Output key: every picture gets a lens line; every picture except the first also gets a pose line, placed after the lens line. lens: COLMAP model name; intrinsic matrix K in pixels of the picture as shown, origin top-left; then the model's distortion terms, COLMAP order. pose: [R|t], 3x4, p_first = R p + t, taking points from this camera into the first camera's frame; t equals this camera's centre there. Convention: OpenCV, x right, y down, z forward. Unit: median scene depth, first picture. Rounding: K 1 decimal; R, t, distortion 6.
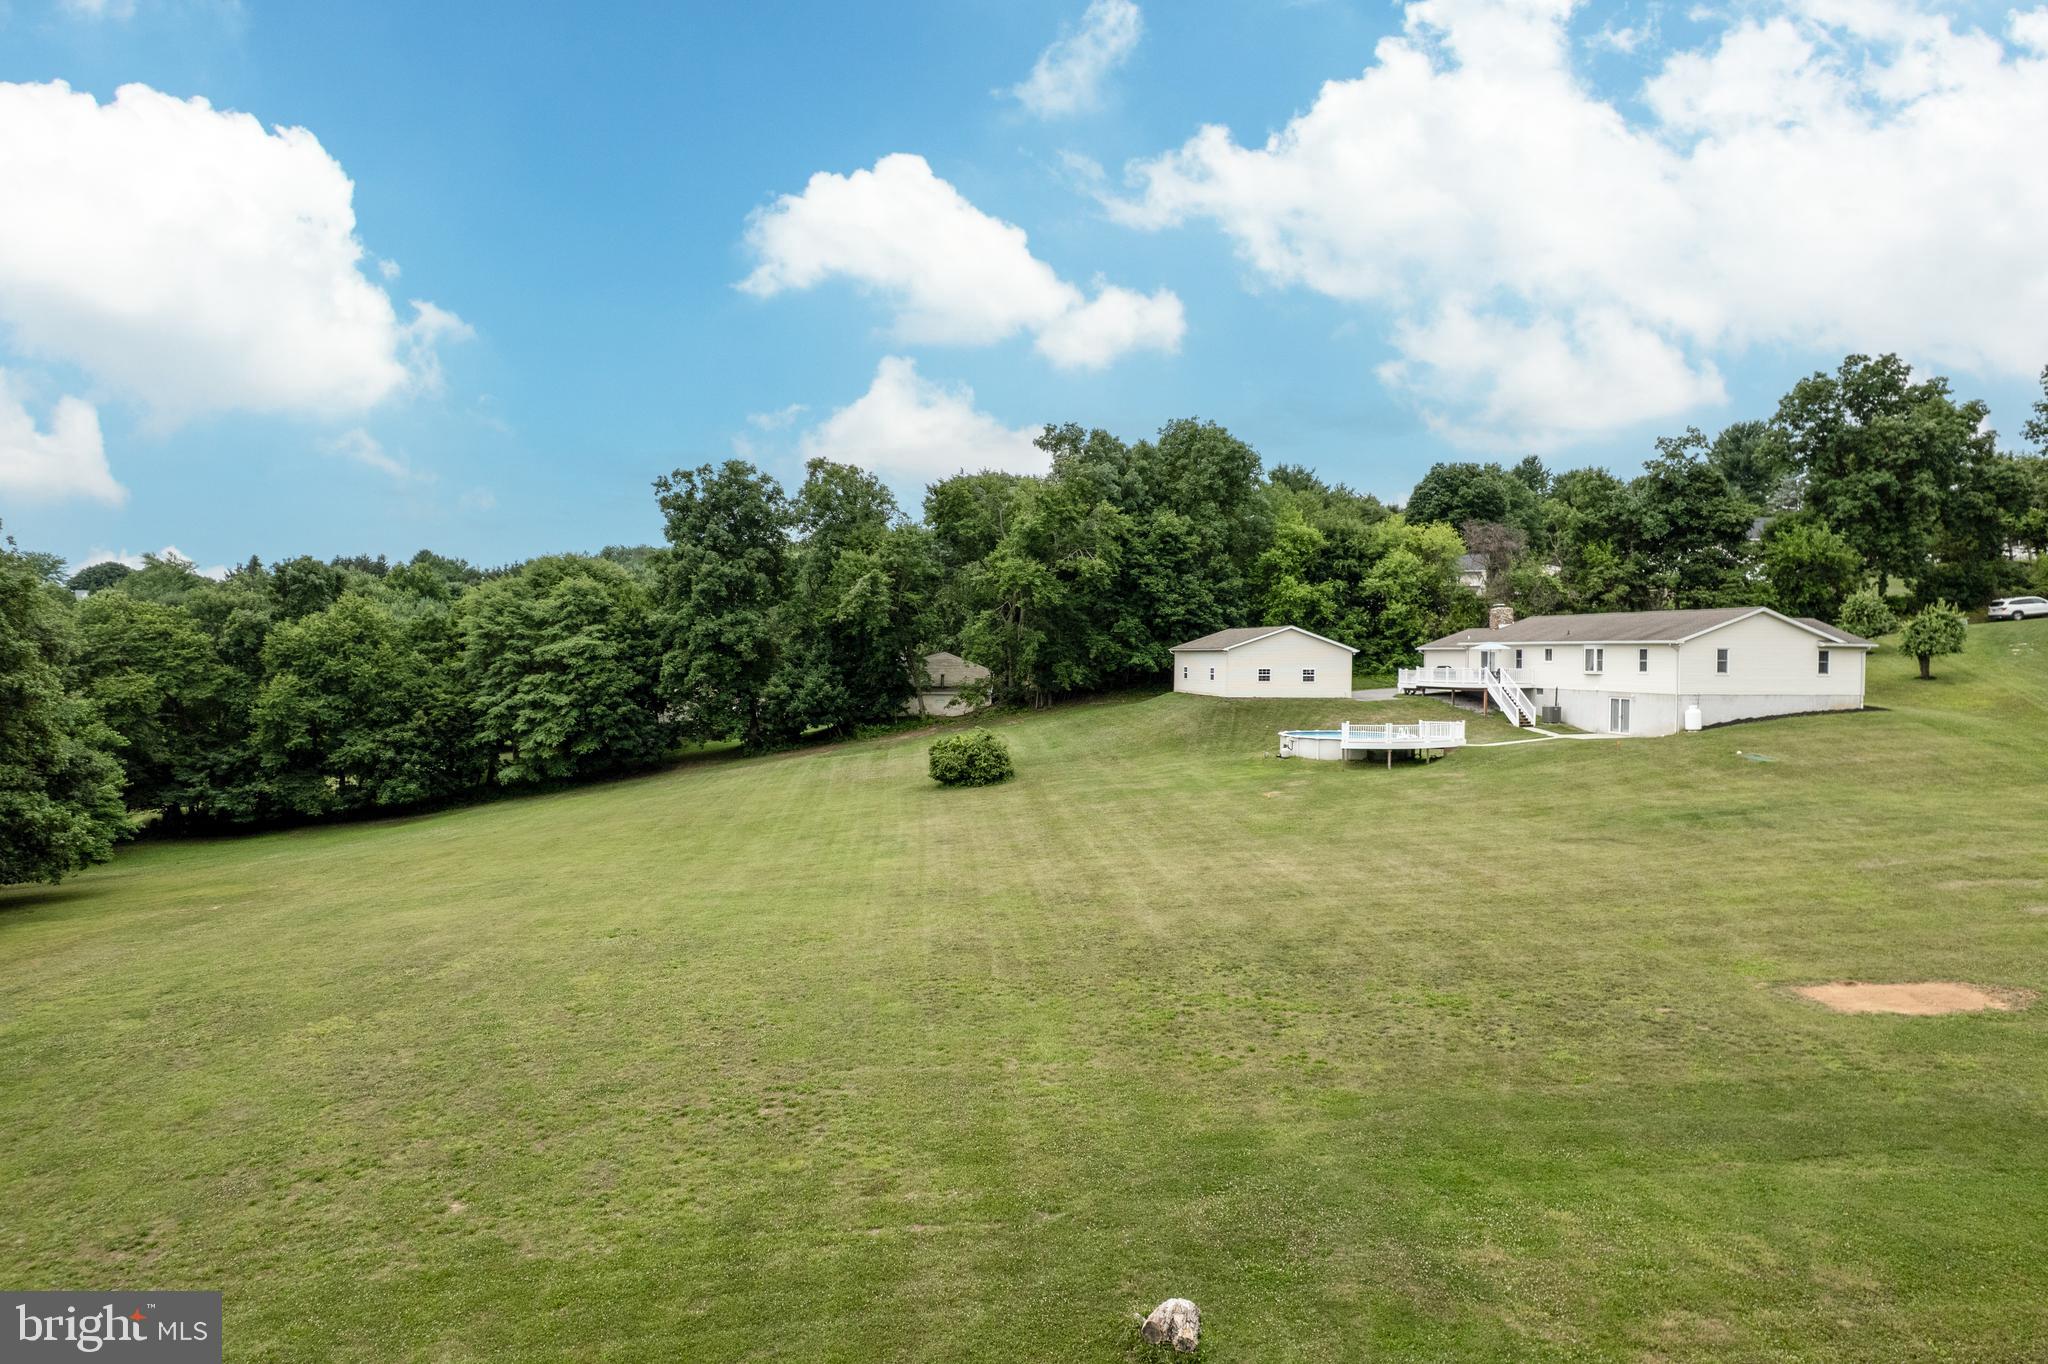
lens RADIAL K [[1305.7, 0, 1027.5], [0, 1305.7, 690.2], [0, 0, 1]] dist [-0.077957, 0.071212]
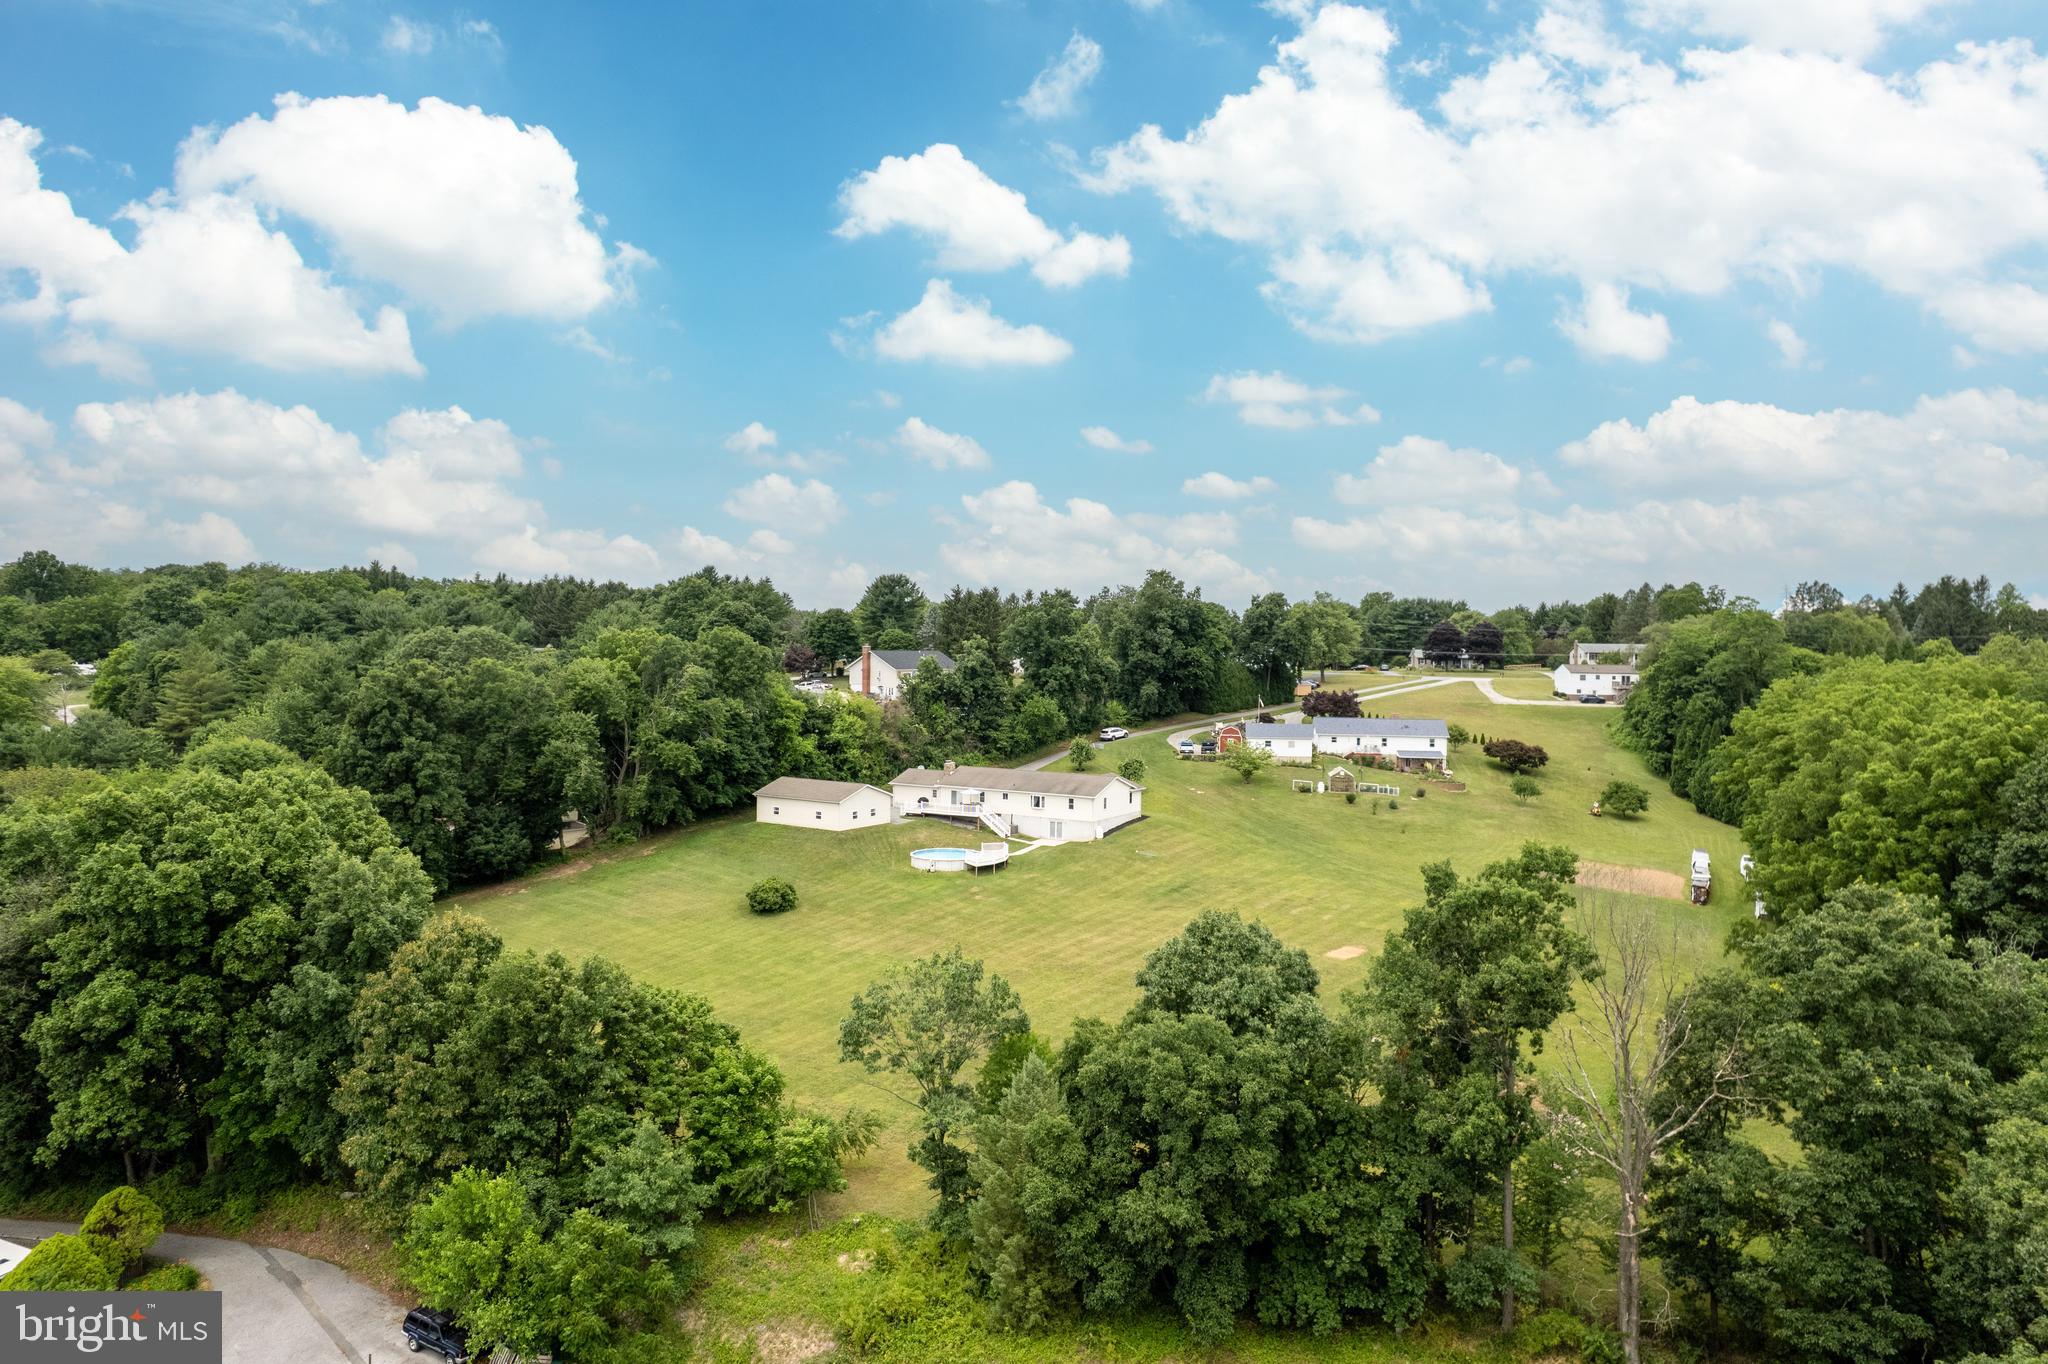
lens RADIAL K [[1305.7, 0, 1027.5], [0, 1305.7, 690.2], [0, 0, 1]] dist [-0.077957, 0.071212]
pose [[0.679024, -0.031549, 0.733438, -0.757194], [0.019054, 0.999497, 0.025354, -0.178880], [-0.733868, -0.003241, 0.679284, -0.256582]]
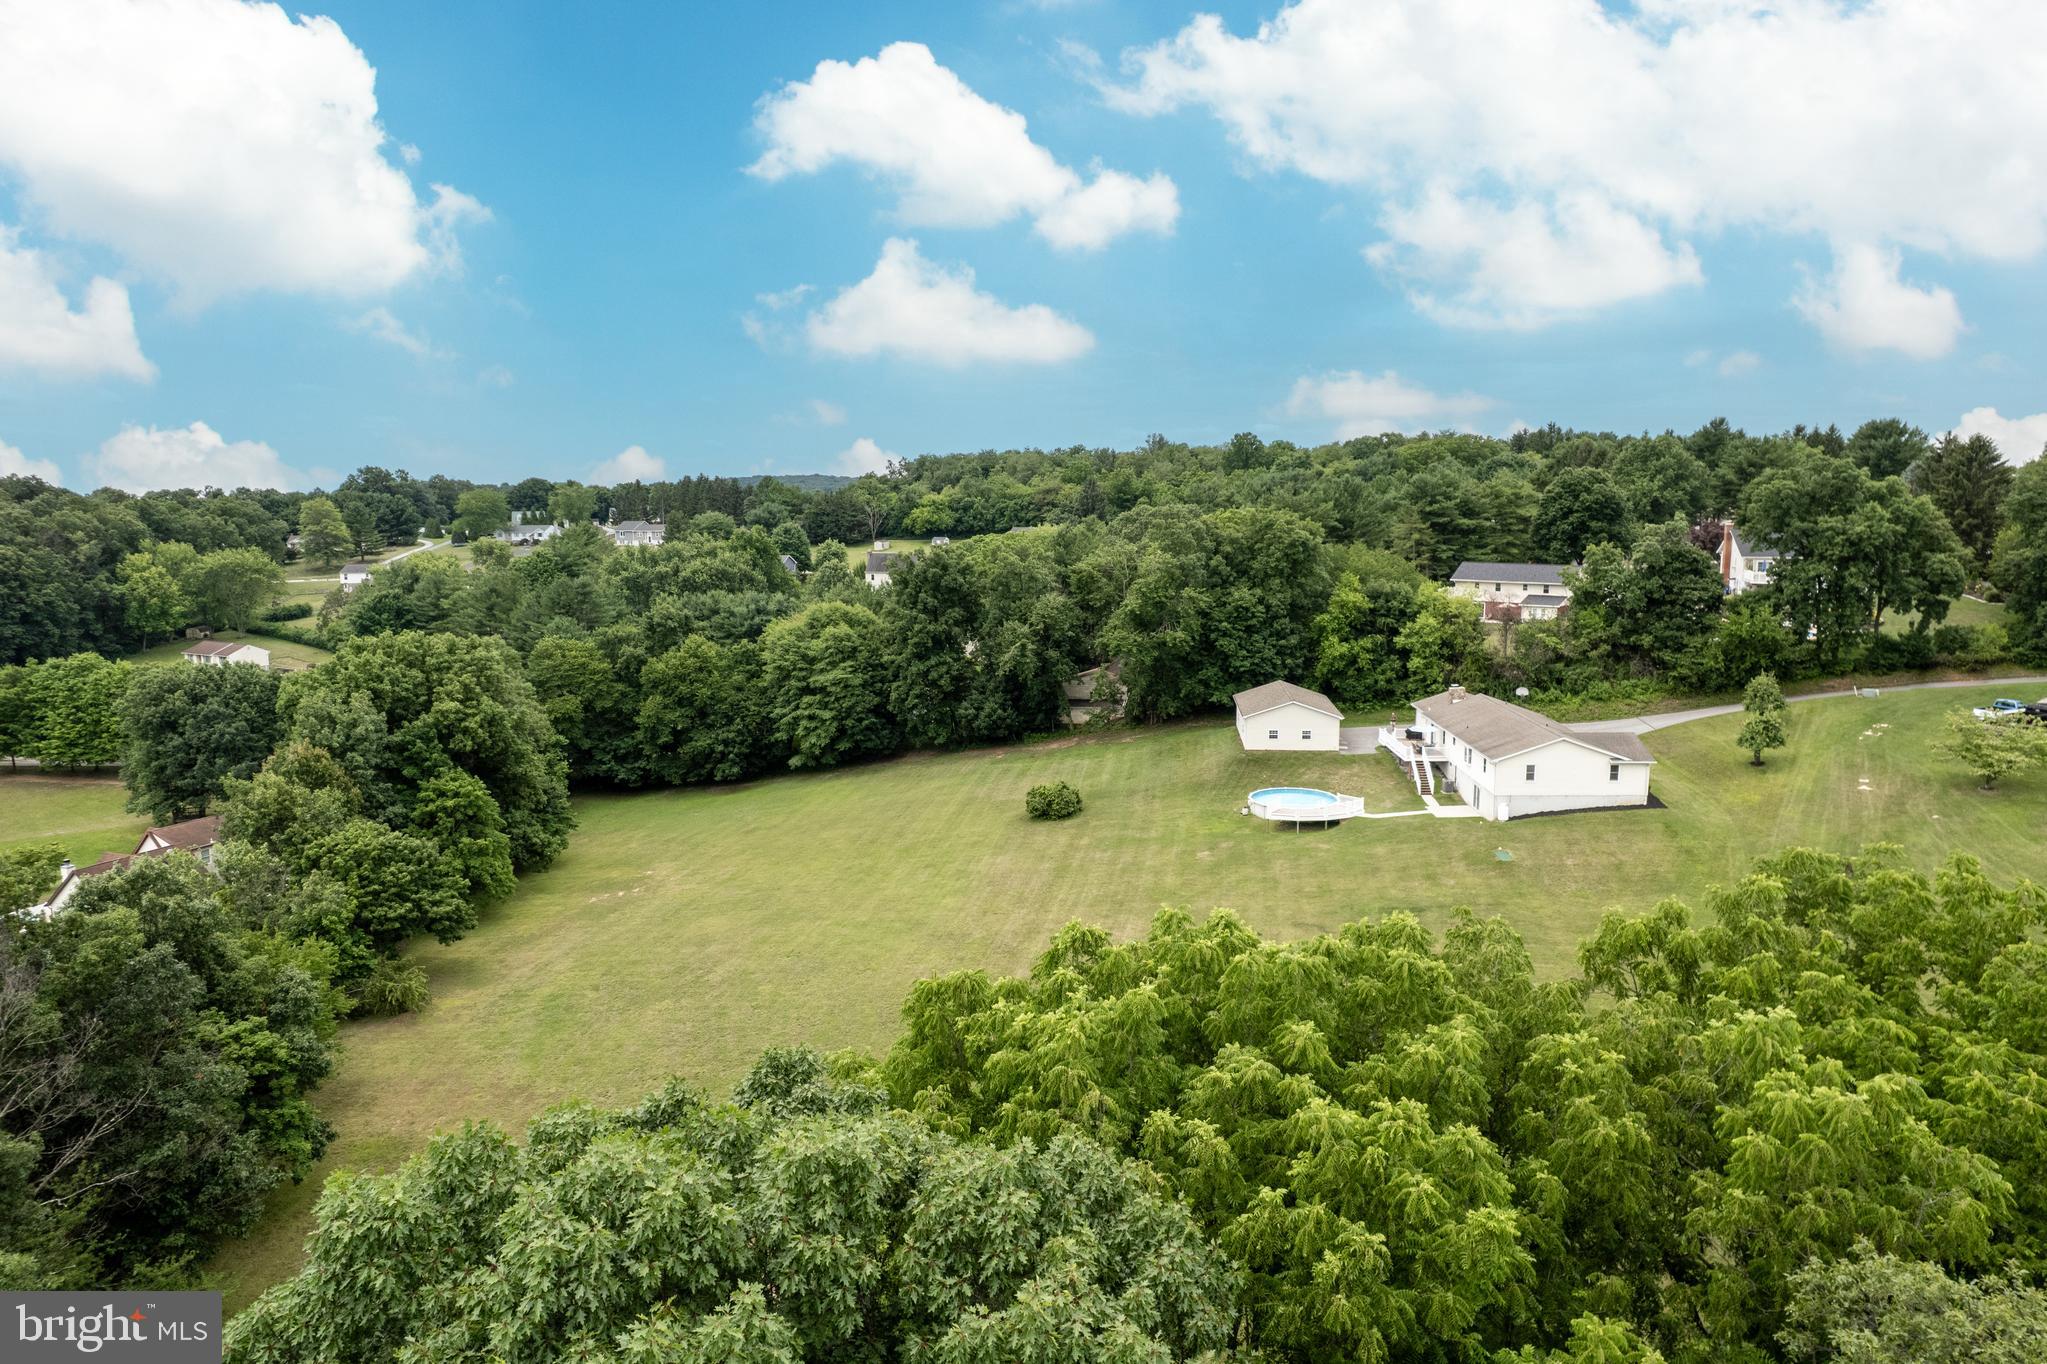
lens RADIAL K [[1278.9, 0, 1035.0], [0, 1278.9, 689.4], [0, 0, 1]] dist [-0.044007, 0.000255]
pose [[0.969443, 0.022382, -0.244292, 0.227485], [0.007579, 0.992621, 0.121021, -0.196203], [0.245199, -0.119174, 0.962120, -0.344559]]
